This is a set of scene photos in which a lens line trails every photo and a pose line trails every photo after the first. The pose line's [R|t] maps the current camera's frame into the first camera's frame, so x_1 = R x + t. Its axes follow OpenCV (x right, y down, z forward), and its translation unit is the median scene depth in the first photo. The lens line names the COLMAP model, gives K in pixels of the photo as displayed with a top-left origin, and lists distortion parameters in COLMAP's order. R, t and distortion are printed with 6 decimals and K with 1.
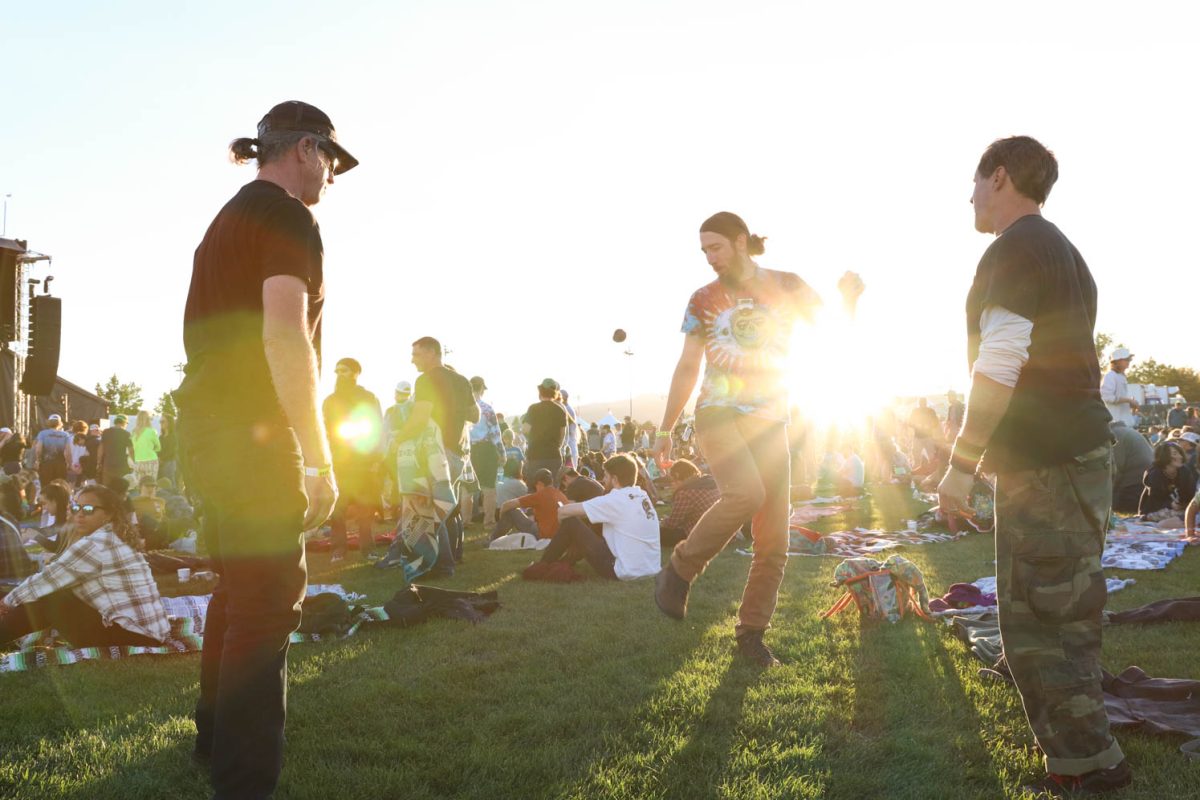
lens RADIAL K [[1016.2, 0, 595.9], [0, 1016.2, 391.0], [0, 0, 1]] dist [-0.089317, 0.085155]
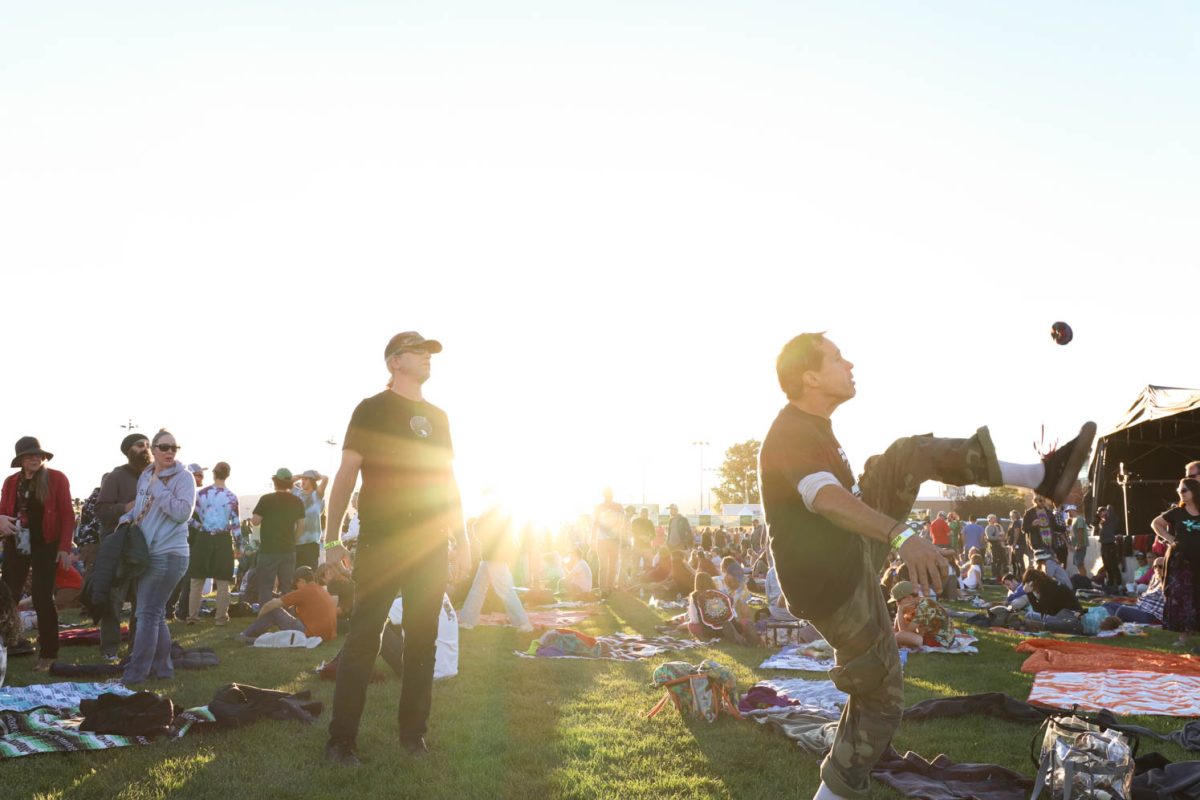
lens RADIAL K [[1016.2, 0, 611.2], [0, 1016.2, 399.4], [0, 0, 1]] dist [-0.089317, 0.085155]
pose [[0.951199, 0.084849, 0.296683, -0.110238], [-0.058259, 0.993543, -0.097361, -0.004978], [-0.303028, 0.075325, 0.950000, -0.030841]]
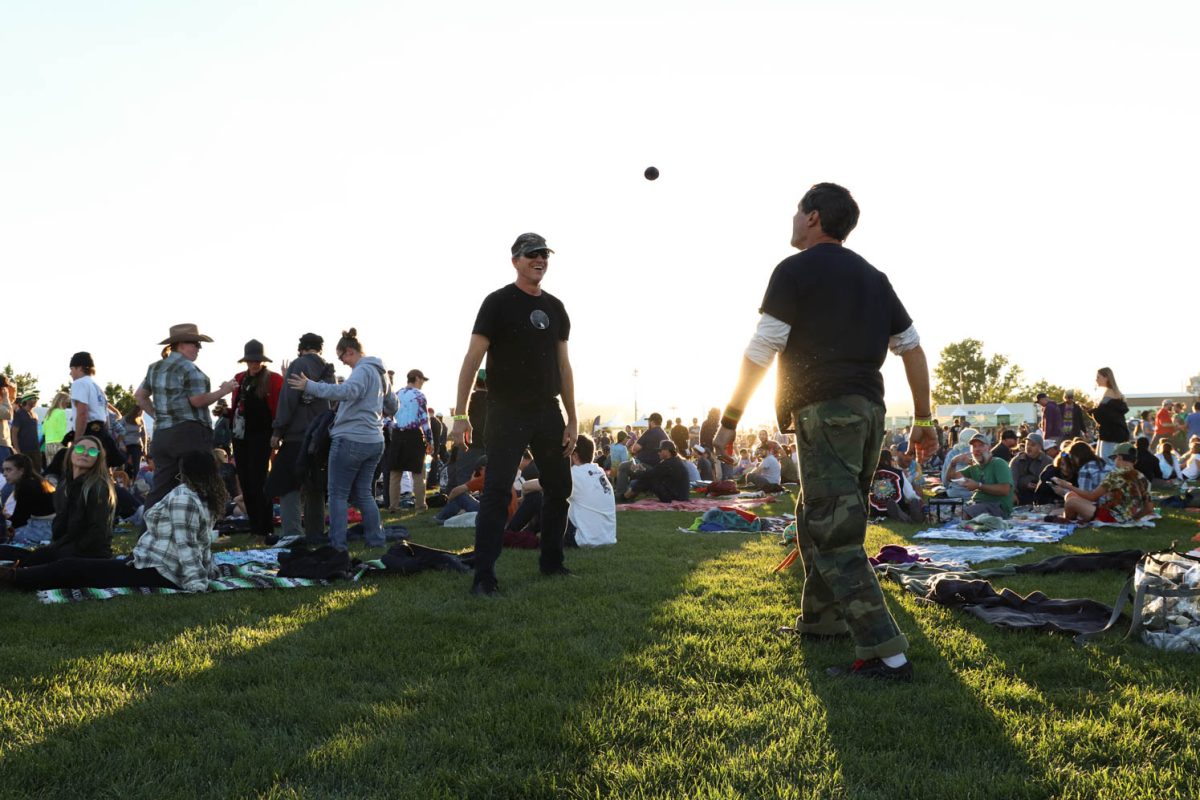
lens RADIAL K [[1016.2, 0, 602.2], [0, 1016.2, 394.0], [0, 0, 1]] dist [-0.089317, 0.085155]
pose [[0.995198, 0.027623, 0.093908, -0.056705], [-0.027270, 0.999615, -0.005037, 0.023800], [-0.094011, 0.002452, 0.995568, -0.087424]]
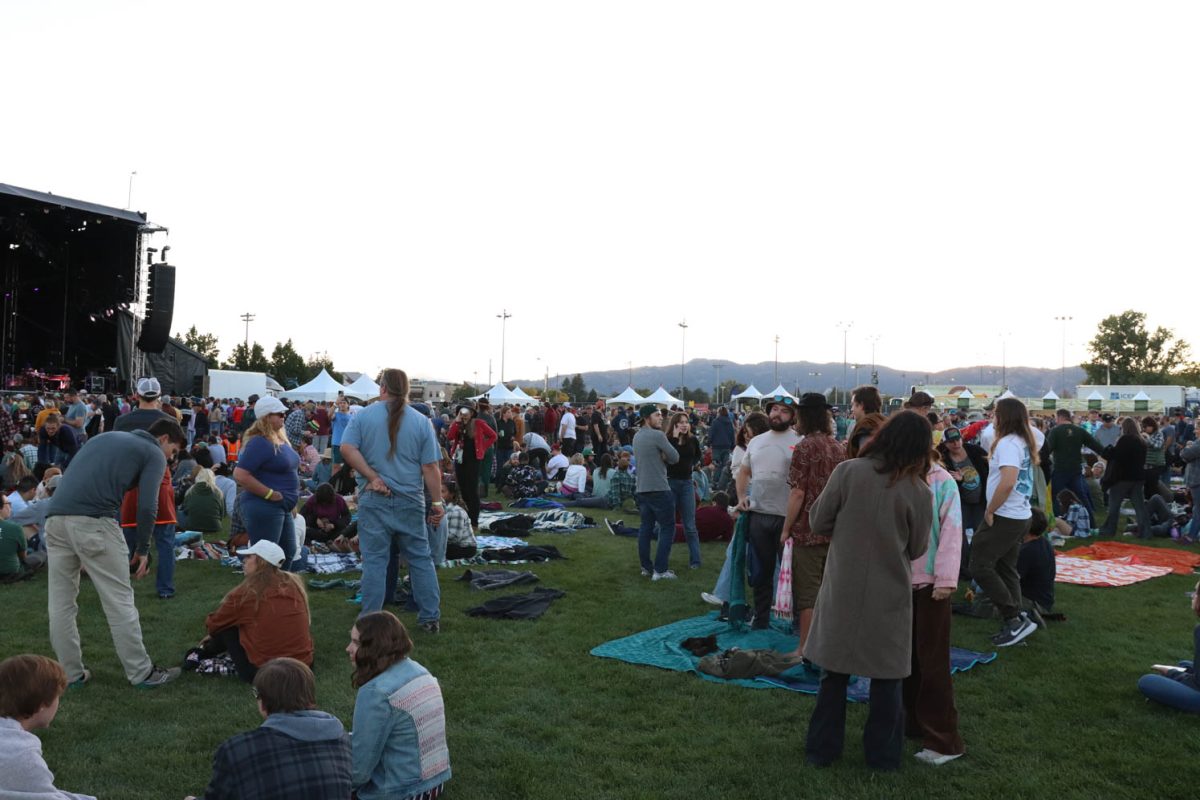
lens RADIAL K [[1016.2, 0, 609.0], [0, 1016.2, 407.3], [0, 0, 1]] dist [-0.089317, 0.085155]
pose [[0.997917, 0.053812, -0.035569, -0.037105], [-0.051942, 0.997319, 0.051545, -0.135914], [0.038248, -0.049590, 0.998037, -0.758356]]
